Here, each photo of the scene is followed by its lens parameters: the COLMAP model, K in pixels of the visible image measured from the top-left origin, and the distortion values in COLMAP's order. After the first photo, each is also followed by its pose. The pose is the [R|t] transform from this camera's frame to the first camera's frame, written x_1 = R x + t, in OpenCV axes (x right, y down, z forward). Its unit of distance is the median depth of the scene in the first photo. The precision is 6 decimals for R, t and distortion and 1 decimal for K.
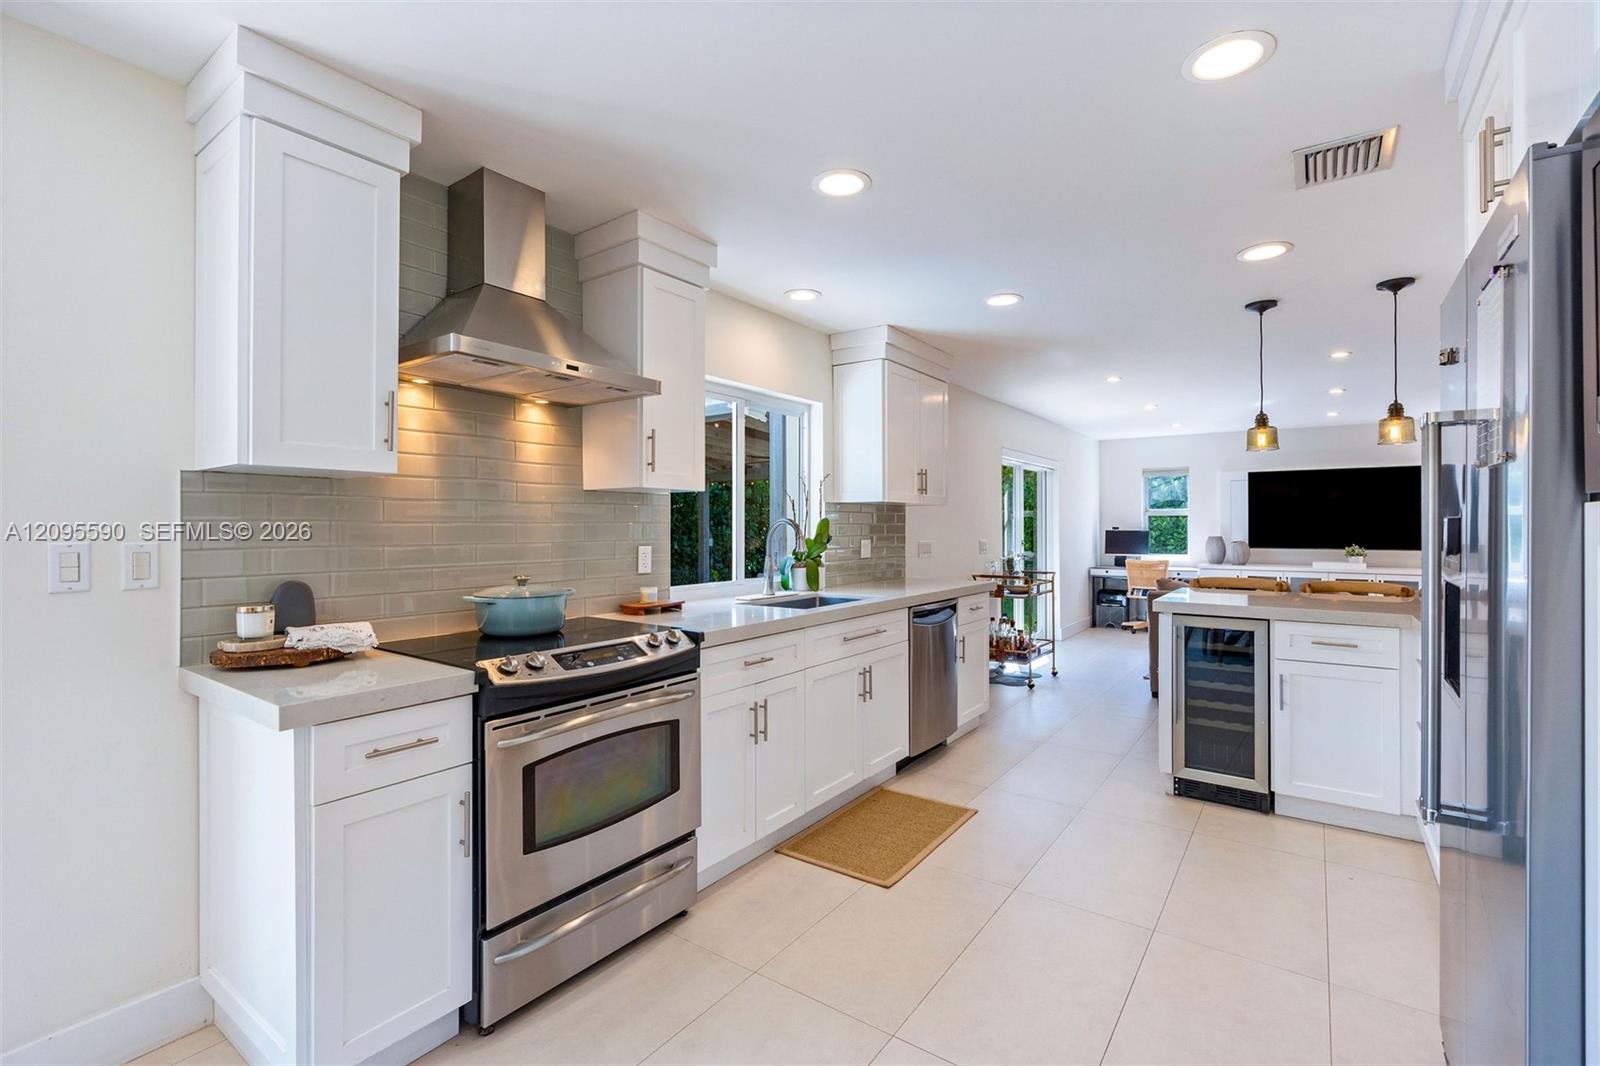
lens RADIAL K [[719.9, 0, 792.8], [0, 719.9, 523.8], [0, 0, 1]] dist [-0.010331, 0.004960]
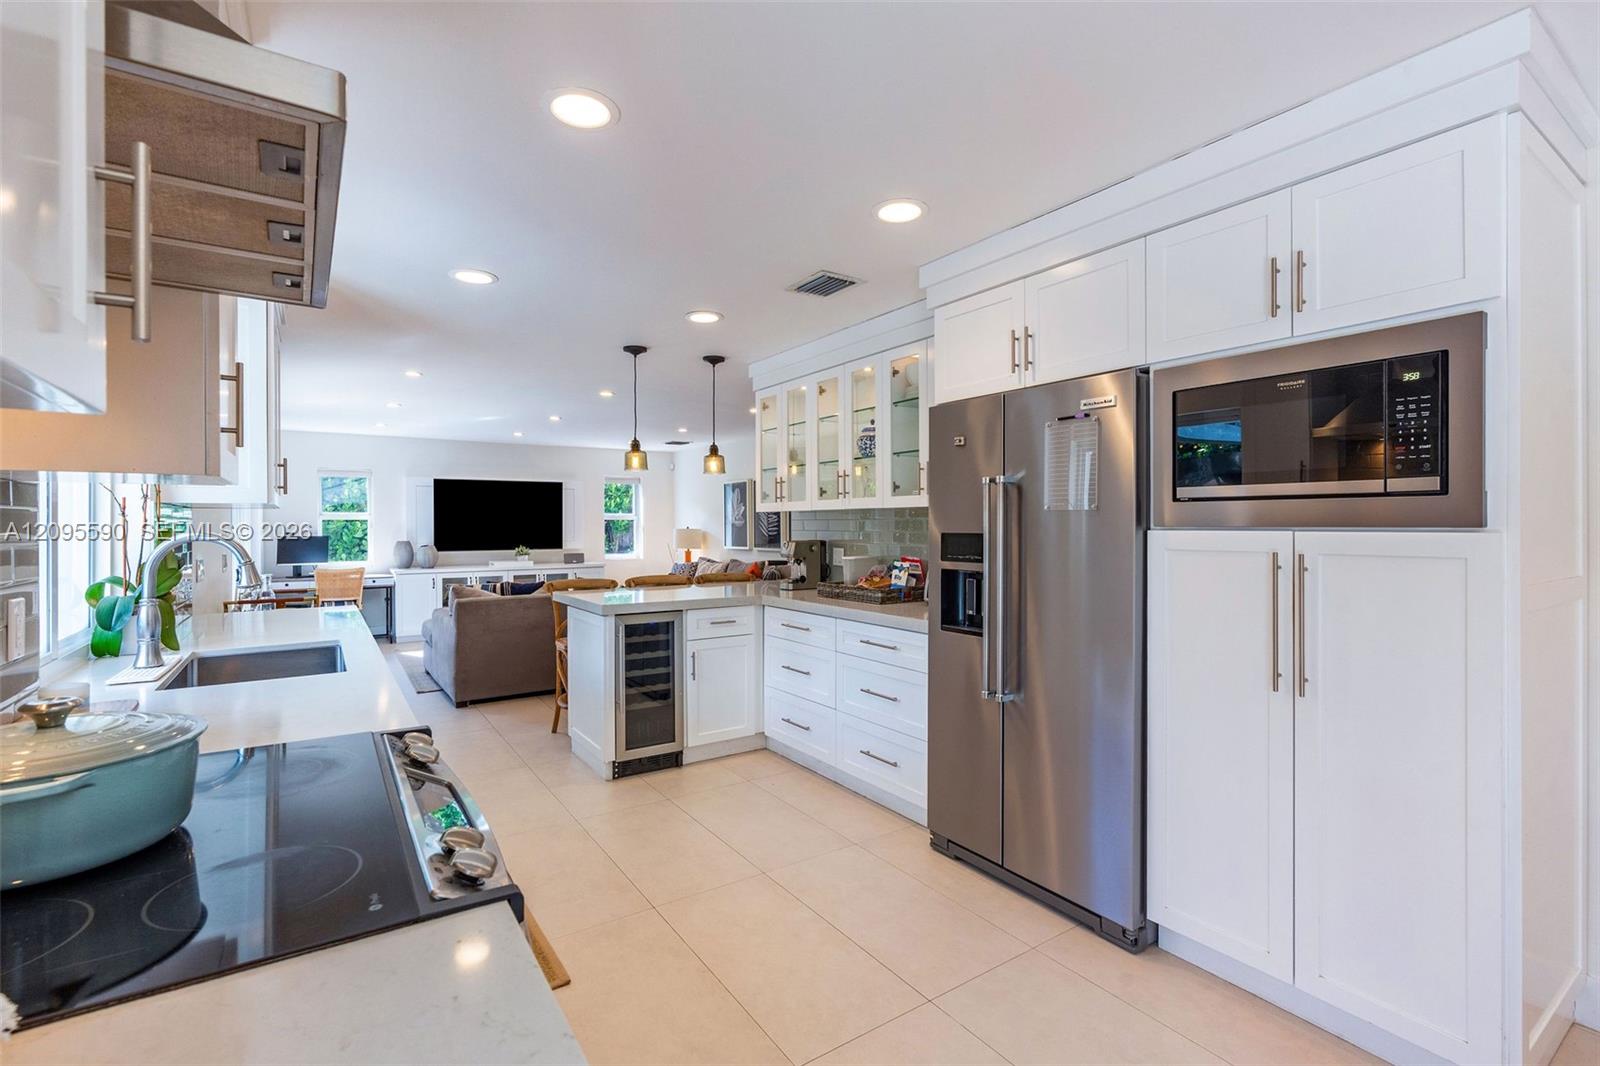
lens RADIAL K [[719.9, 0, 808.1], [0, 719.9, 526.8], [0, 0, 1]] dist [-0.010331, 0.004960]
pose [[0.340625, -0.001857, 0.940197, -0.200860], [-0.001085, 0.999997, 0.002368, -0.006471], [-0.940198, -0.001826, 0.340622, 0.171453]]
